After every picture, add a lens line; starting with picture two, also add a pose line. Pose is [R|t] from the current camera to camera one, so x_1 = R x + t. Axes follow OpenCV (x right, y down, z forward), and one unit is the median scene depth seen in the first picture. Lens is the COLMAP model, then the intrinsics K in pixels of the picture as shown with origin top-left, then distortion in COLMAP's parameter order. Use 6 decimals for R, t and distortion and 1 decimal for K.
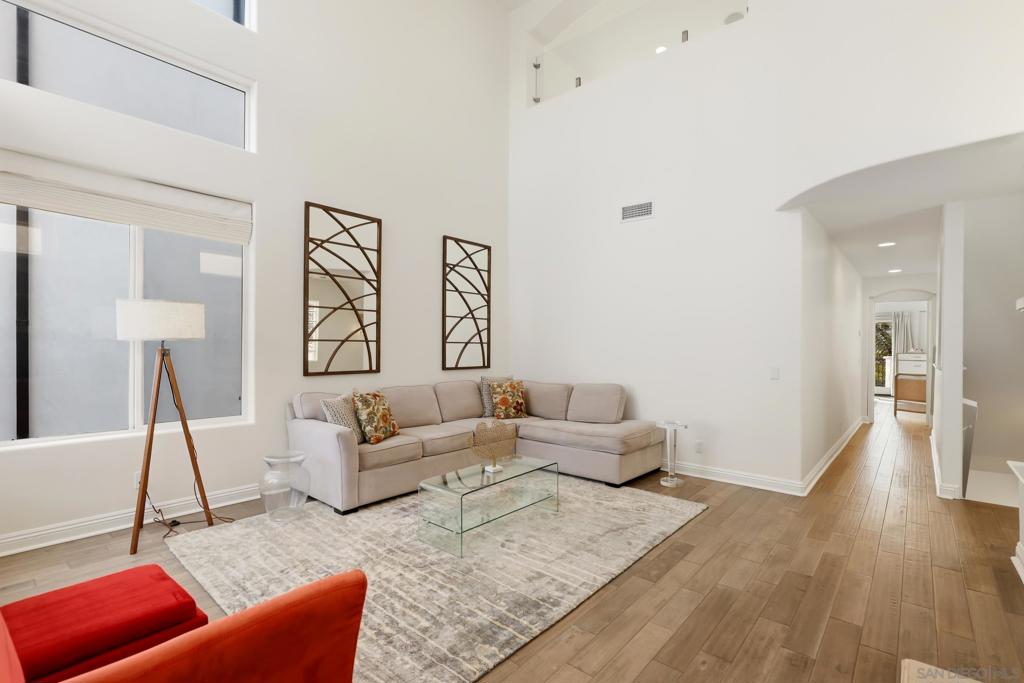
lens RADIAL K [[463.0, 0, 514.6], [0, 463.0, 339.4], [0, 0, 1]] dist [-0.010937, 0.001029]
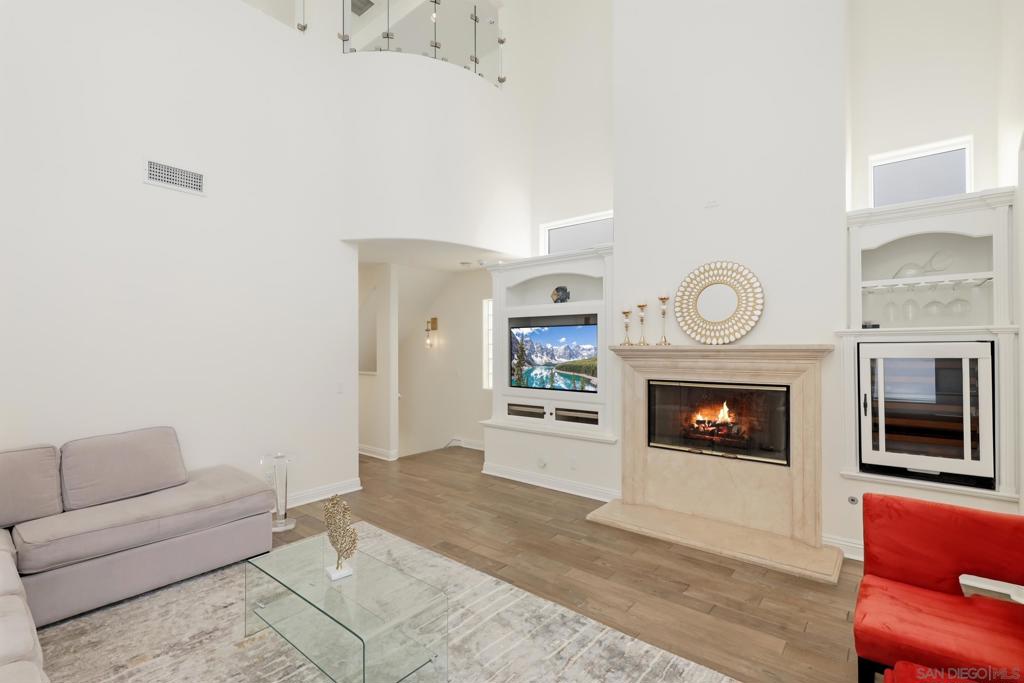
lens RADIAL K [[463.0, 0, 507.0], [0, 463.0, 342.6], [0, 0, 1]] dist [-0.010937, 0.001029]
pose [[-0.019747, 0.007621, 0.999776, -0.865668], [-0.015124, 0.999854, -0.007920, -0.049803], [-0.999691, -0.015277, -0.019629, 0.968419]]
